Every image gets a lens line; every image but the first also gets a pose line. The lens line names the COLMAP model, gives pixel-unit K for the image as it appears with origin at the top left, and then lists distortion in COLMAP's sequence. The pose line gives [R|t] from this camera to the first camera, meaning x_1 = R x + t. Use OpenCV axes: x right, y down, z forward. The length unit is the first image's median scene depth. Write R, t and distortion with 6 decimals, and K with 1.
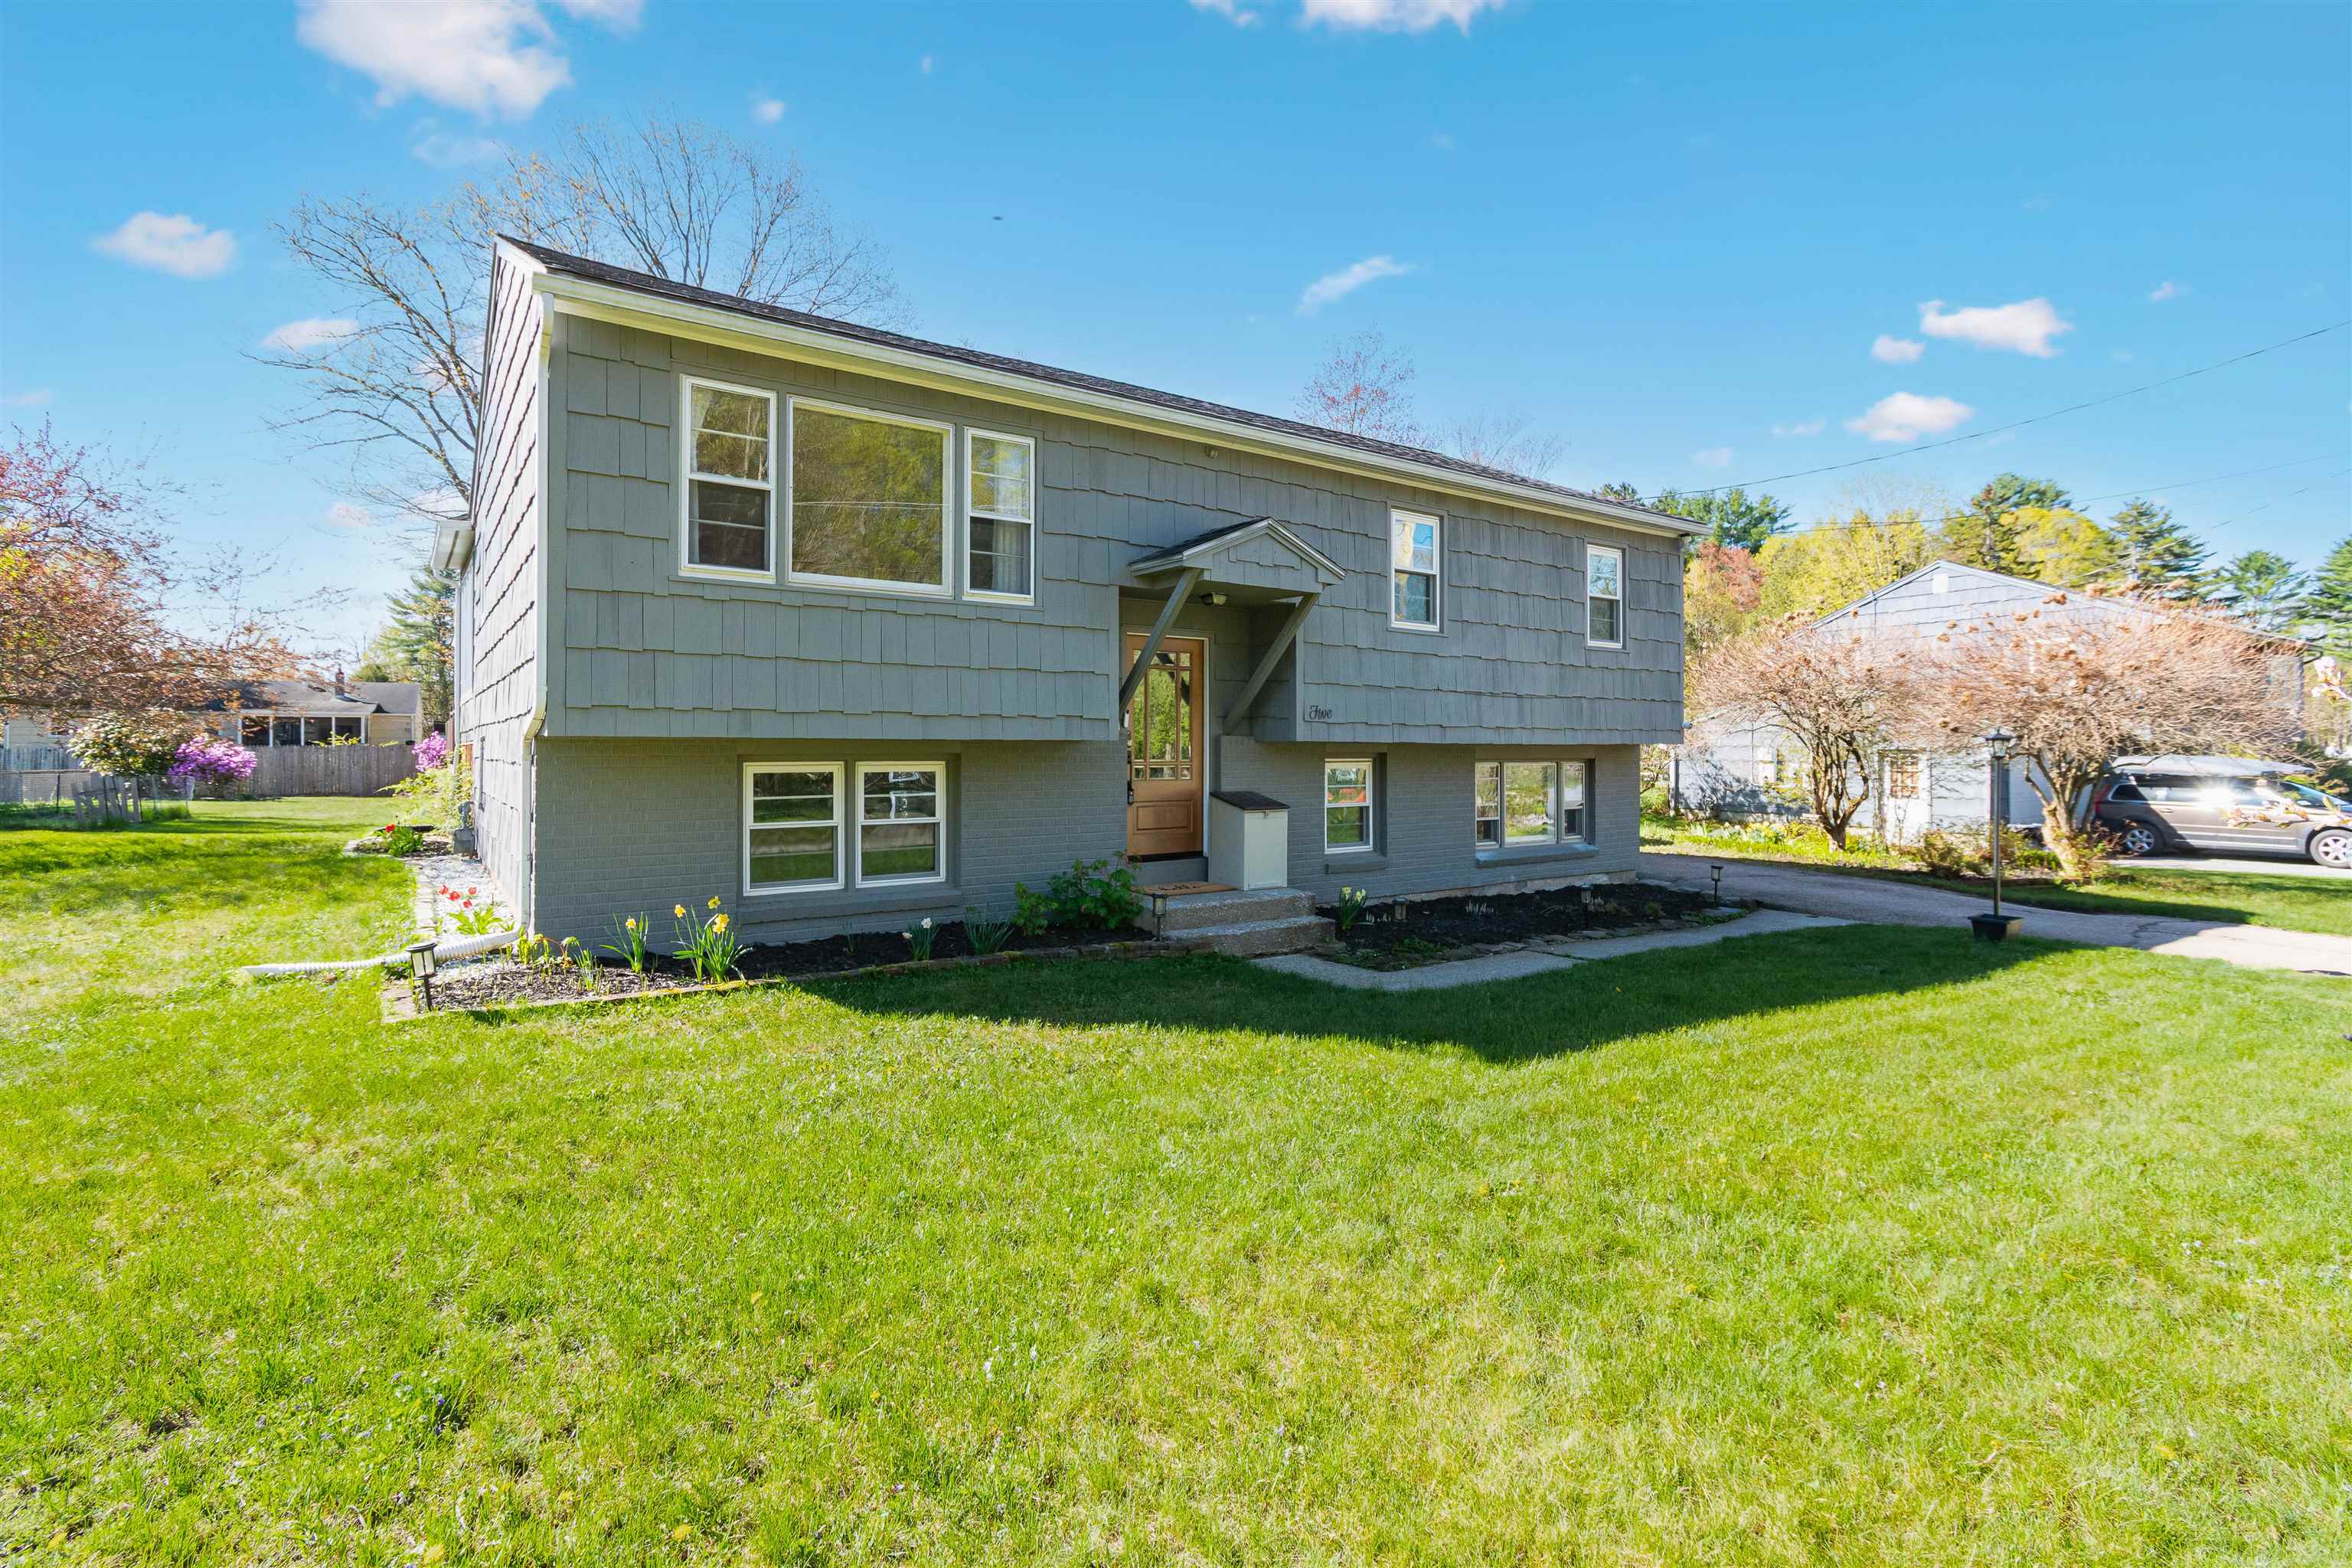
lens RADIAL K [[1133.1, 0, 1203.2], [0, 1133.1, 747.3], [0, 0, 1]] dist [-0.003568, 0.000325]
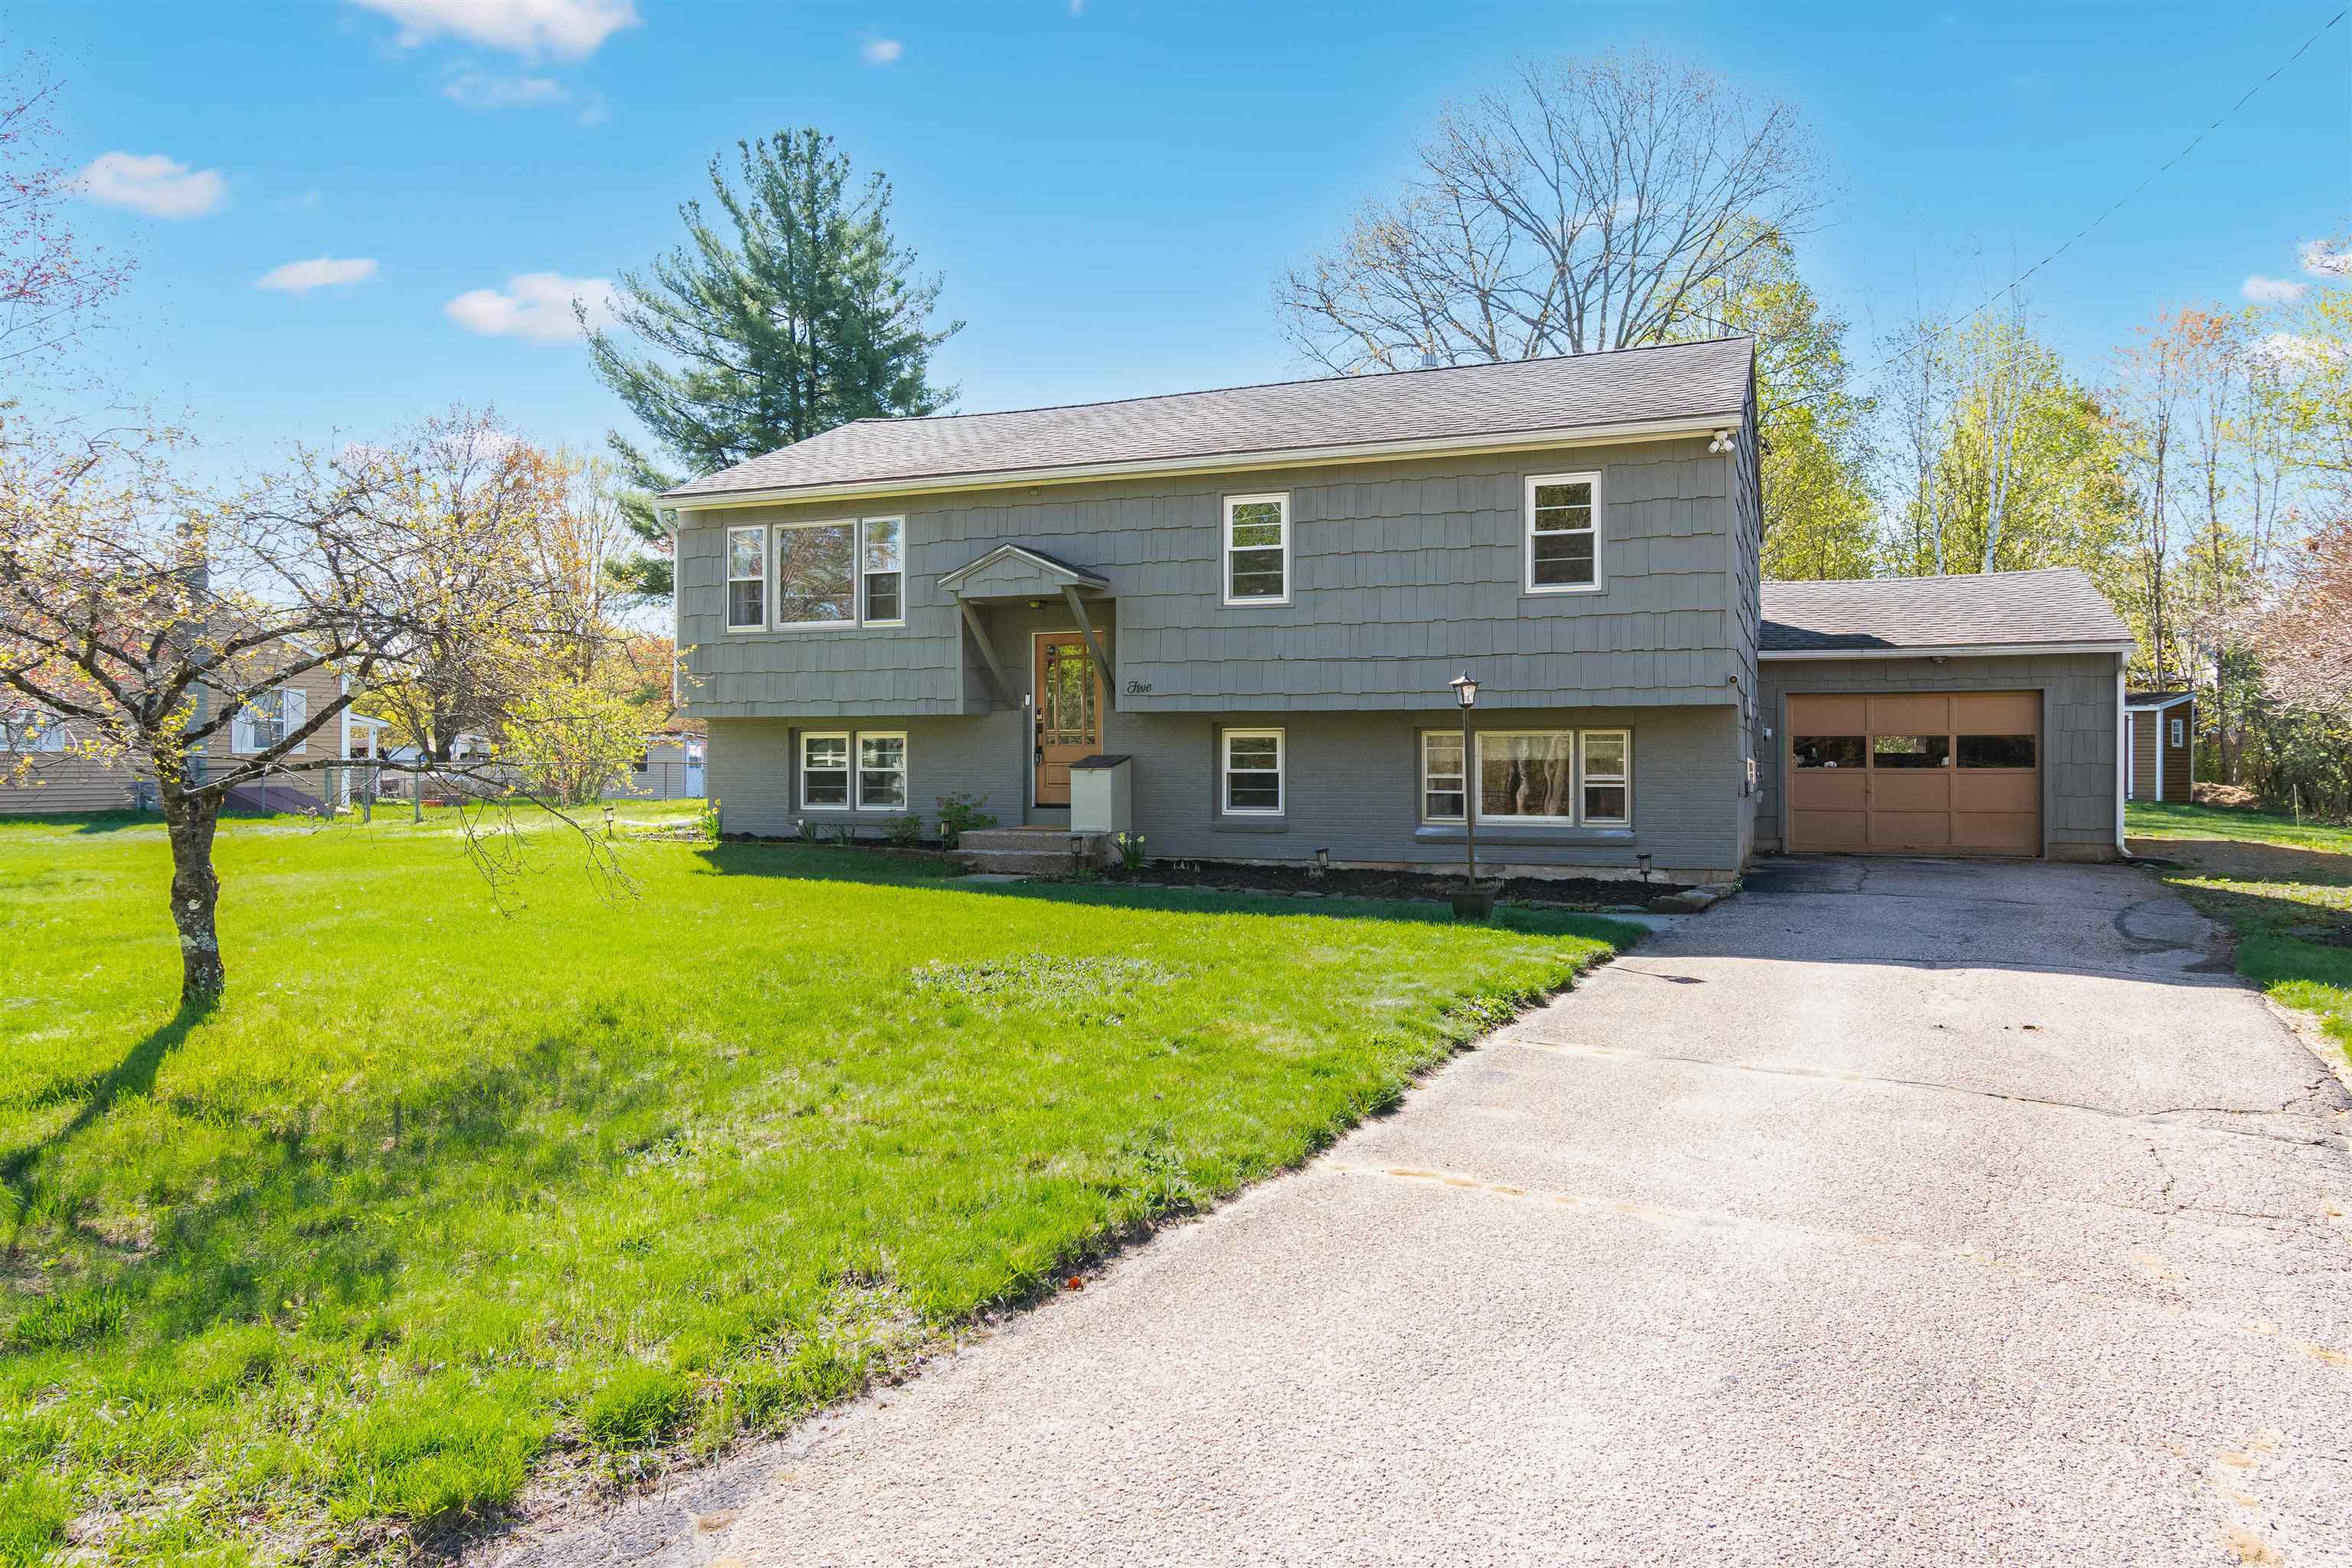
lens RADIAL K [[1624.6, 0, 1177.2], [0, 1624.6, 779.7], [0, 0, 1]] dist [0.011408, 0.003976]
pose [[0.513890, 0.006450, -0.857832, 1.834314], [0.001870, 0.999961, 0.008639, 0.059477], [0.857854, -0.006044, 0.513857, 0.192144]]
